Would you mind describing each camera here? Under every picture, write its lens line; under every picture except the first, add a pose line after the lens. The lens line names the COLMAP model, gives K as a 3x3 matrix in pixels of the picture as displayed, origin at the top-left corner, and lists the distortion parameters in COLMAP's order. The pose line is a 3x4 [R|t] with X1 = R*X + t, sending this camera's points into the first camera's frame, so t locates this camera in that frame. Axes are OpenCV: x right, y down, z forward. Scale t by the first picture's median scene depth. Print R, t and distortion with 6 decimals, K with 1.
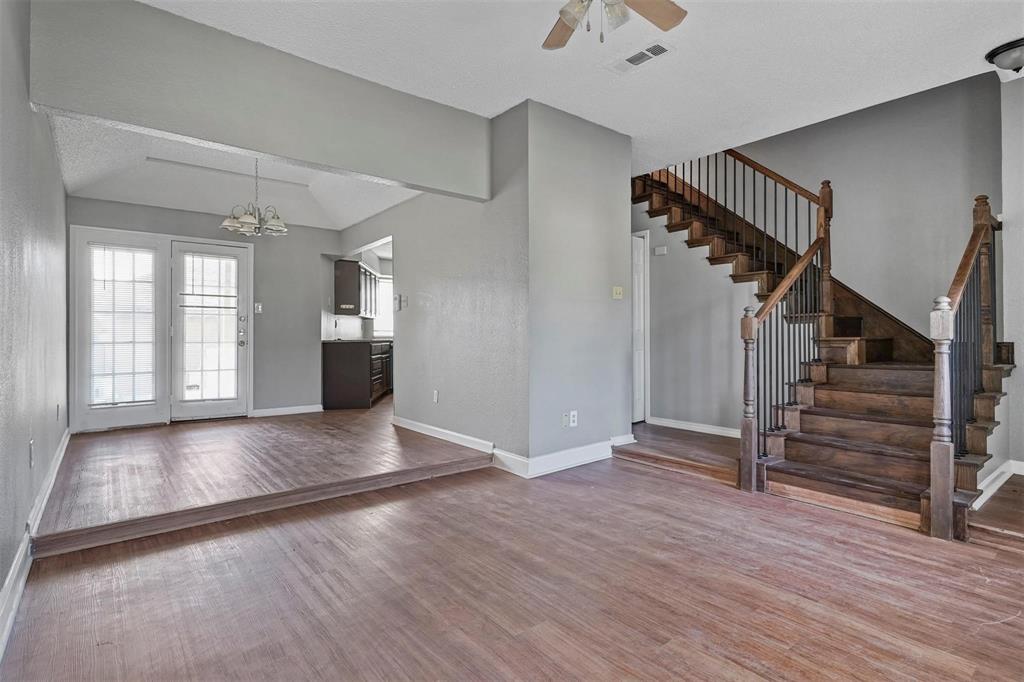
lens RADIAL K [[501.8, 0, 506.6], [0, 501.8, 331.4], [0, 0, 1]] dist [0.002784, 0.000484]
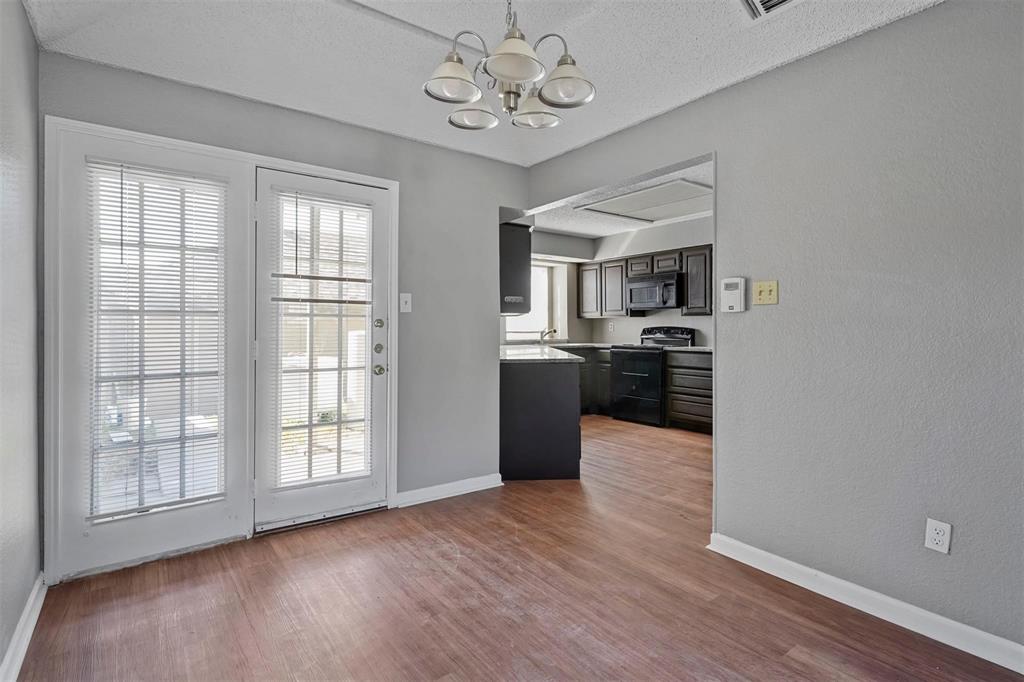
lens RADIAL K [[498.4, 0, 509.6], [0, 498.4, 322.0], [0, 0, 1]] dist [0.000376, 0.000003]
pose [[0.999477, 0.002402, -0.032235, -0.498926], [-0.002381, 0.999997, 0.000675, -0.036259], [0.032237, -0.000598, 0.999480, 0.643840]]
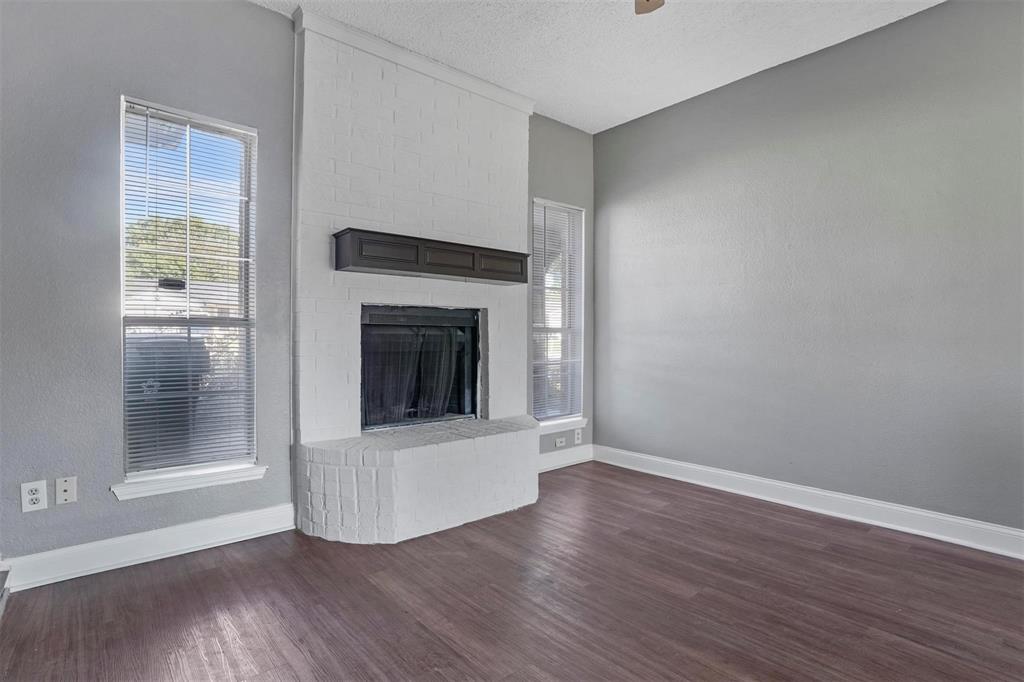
lens RADIAL K [[510.9, 0, 512.0], [0, 510.9, 341.0], [0, 0, 1]] dist [-0.033587, 0.001401]
pose [[-0.999249, -0.002734, -0.038661, 0.210598], [-0.003049, 0.999963, 0.008085, 0.000544], [0.038637, 0.008197, -0.999220, 0.859185]]
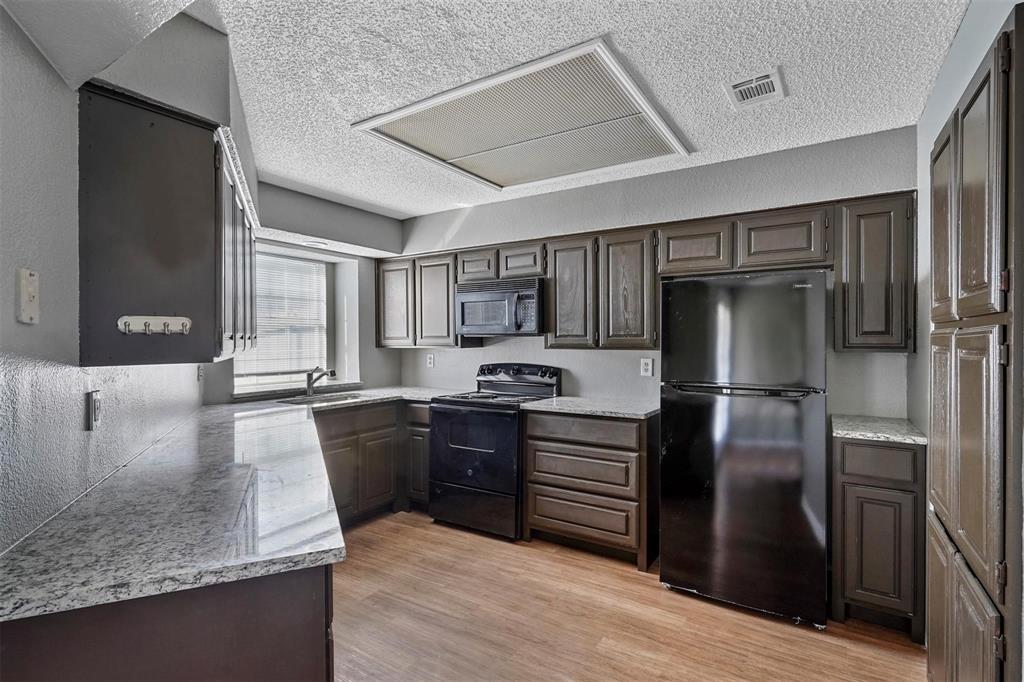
lens RADIAL K [[493.5, 0, 509.5], [0, 493.5, 340.4], [0, 0, 1]] dist [0.000859, 0.000094]
pose [[0.945461, -0.000305, 0.325736, -0.401080], [-0.003516, 0.999932, 0.011143, -0.074662], [-0.325717, -0.011681, 0.945395, 1.241227]]
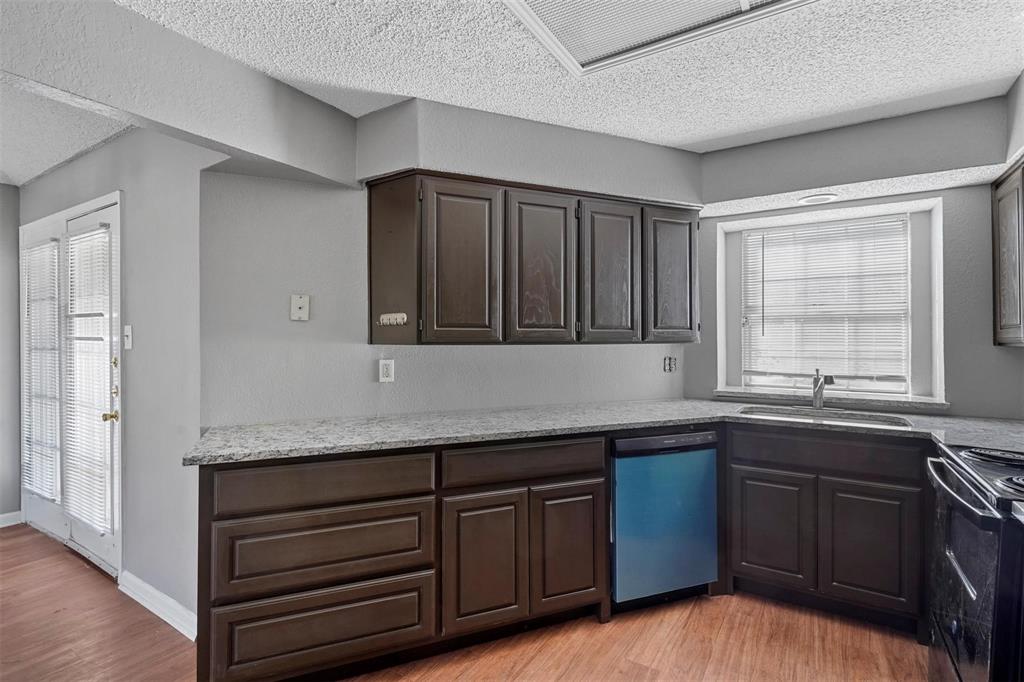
lens RADIAL K [[493.5, 0, 509.5], [0, 493.5, 340.4], [0, 0, 1]] dist [0.000859, 0.000094]
pose [[0.327158, 0.004913, -0.944957, 0.013038], [0.007131, 0.999945, 0.007667, -0.061387], [0.944943, -0.009246, 0.327105, 1.591271]]
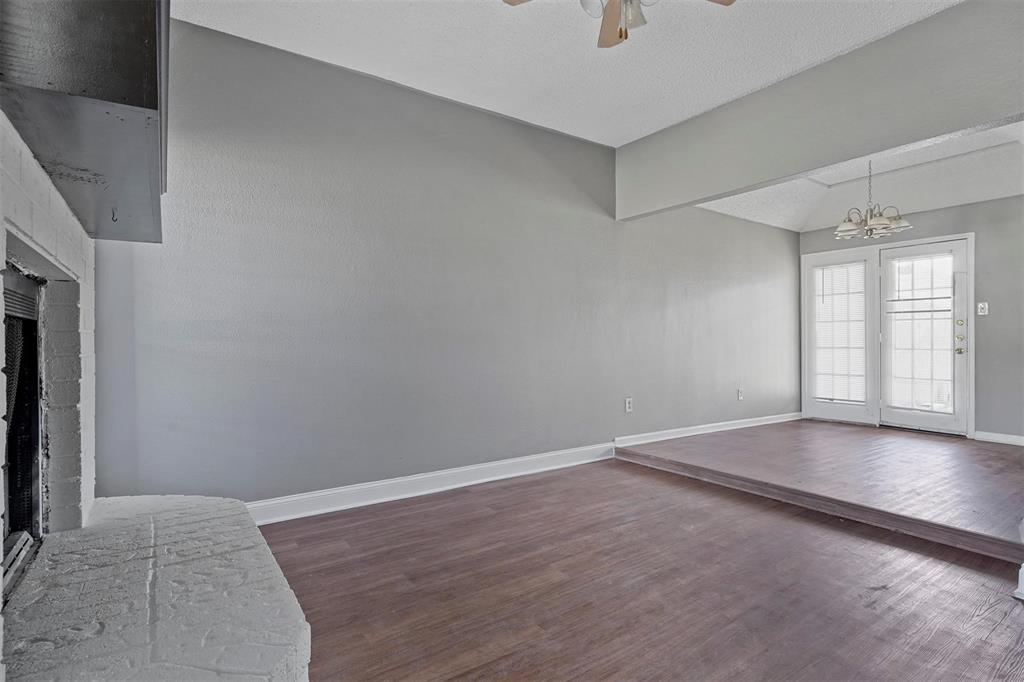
lens RADIAL K [[508.1, 0, 506.7], [0, 508.1, 342.1], [0, 0, 1]] dist [0.000179, 0.000193]
pose [[-0.079048, 0.004377, -0.996861, 0.544220], [0.007798, 0.999962, 0.003773, -0.001105], [0.996840, -0.007475, -0.079079, 0.391376]]
